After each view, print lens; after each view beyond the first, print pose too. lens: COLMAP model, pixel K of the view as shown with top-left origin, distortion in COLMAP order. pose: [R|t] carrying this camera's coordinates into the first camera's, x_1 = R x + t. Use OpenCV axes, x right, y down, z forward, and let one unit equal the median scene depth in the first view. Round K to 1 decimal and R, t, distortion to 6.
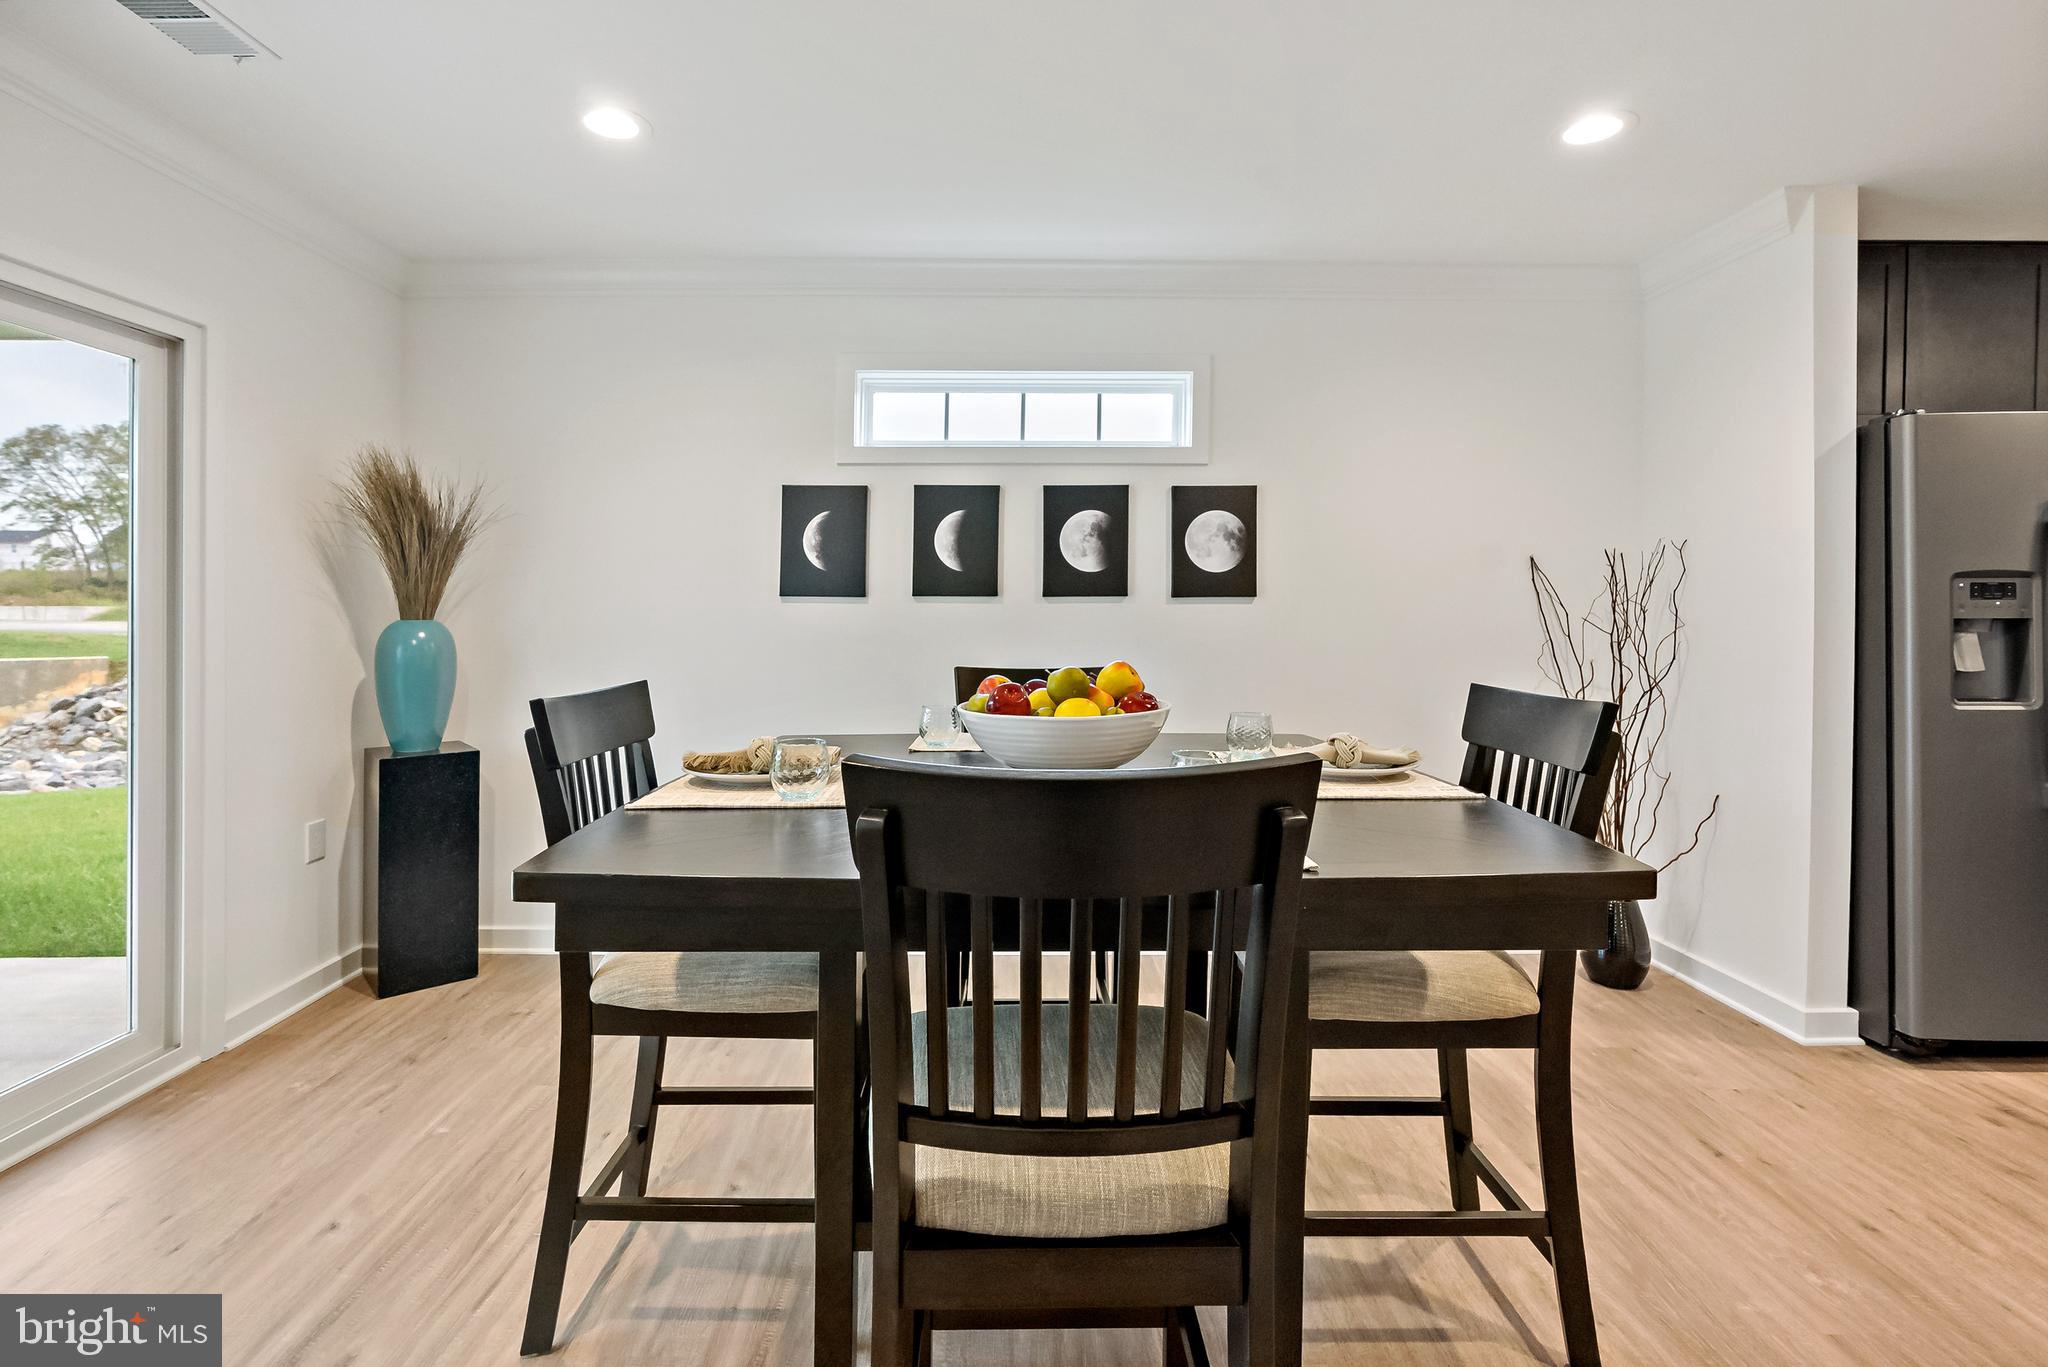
lens RADIAL K [[954.2, 0, 1009.2], [0, 954.2, 620.9], [0, 0, 1]] dist [-0.004330, 0.000108]
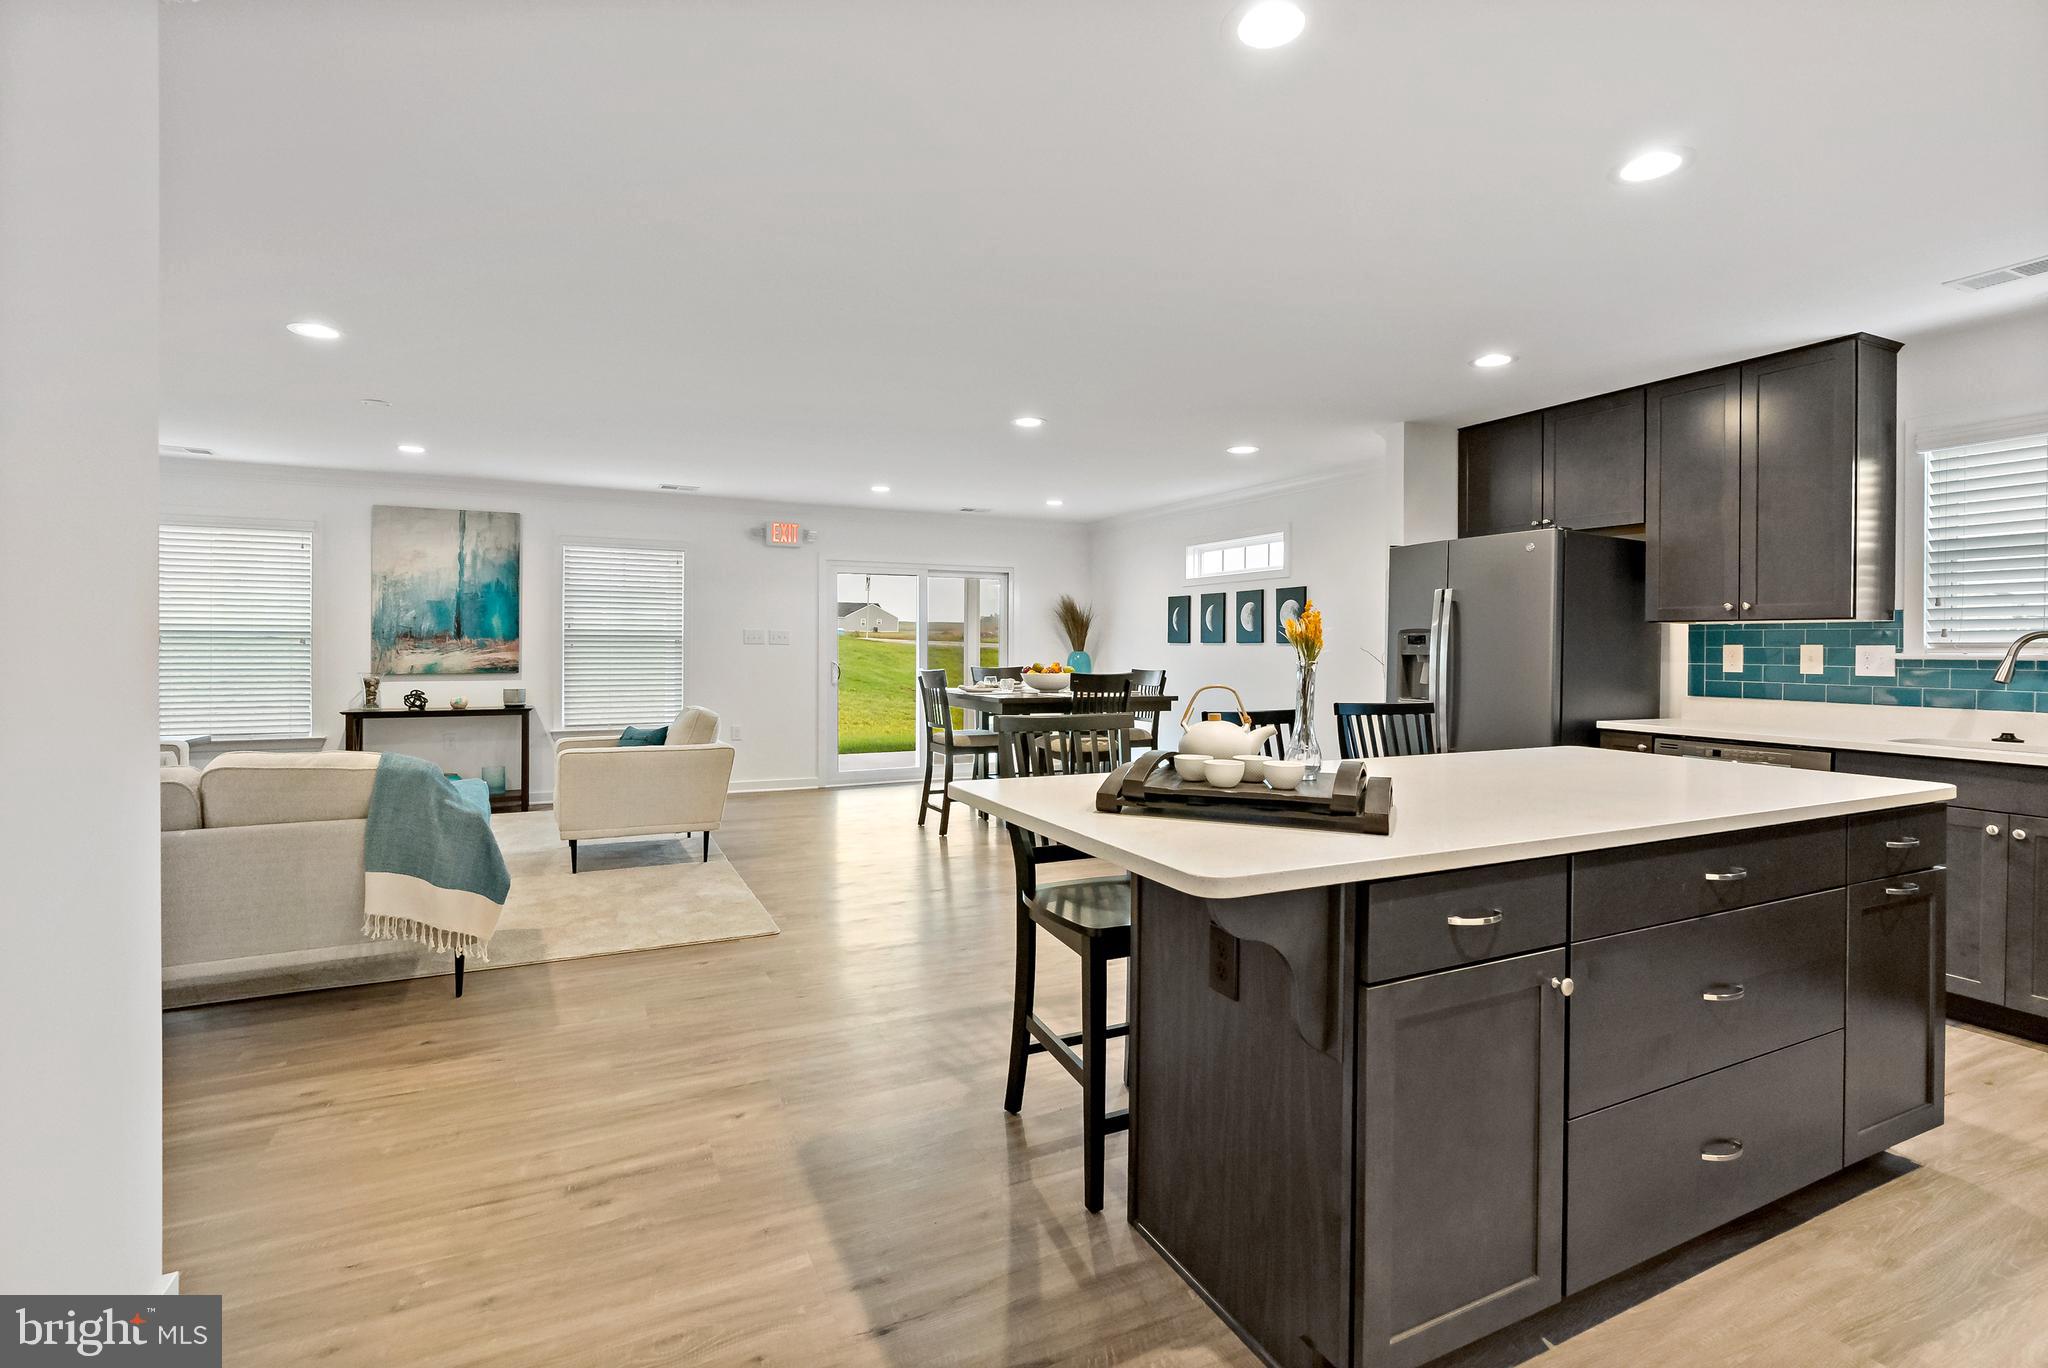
lens RADIAL K [[952.9, 0, 1025.0], [0, 952.9, 659.0], [0, 0, 1]] dist [-0.000818, 0.000067]
pose [[0.455464, 0.013661, -0.890150, 1.767098], [-0.013128, 0.999877, 0.008628, -0.000227], [0.890158, 0.007756, 0.455587, -0.431480]]
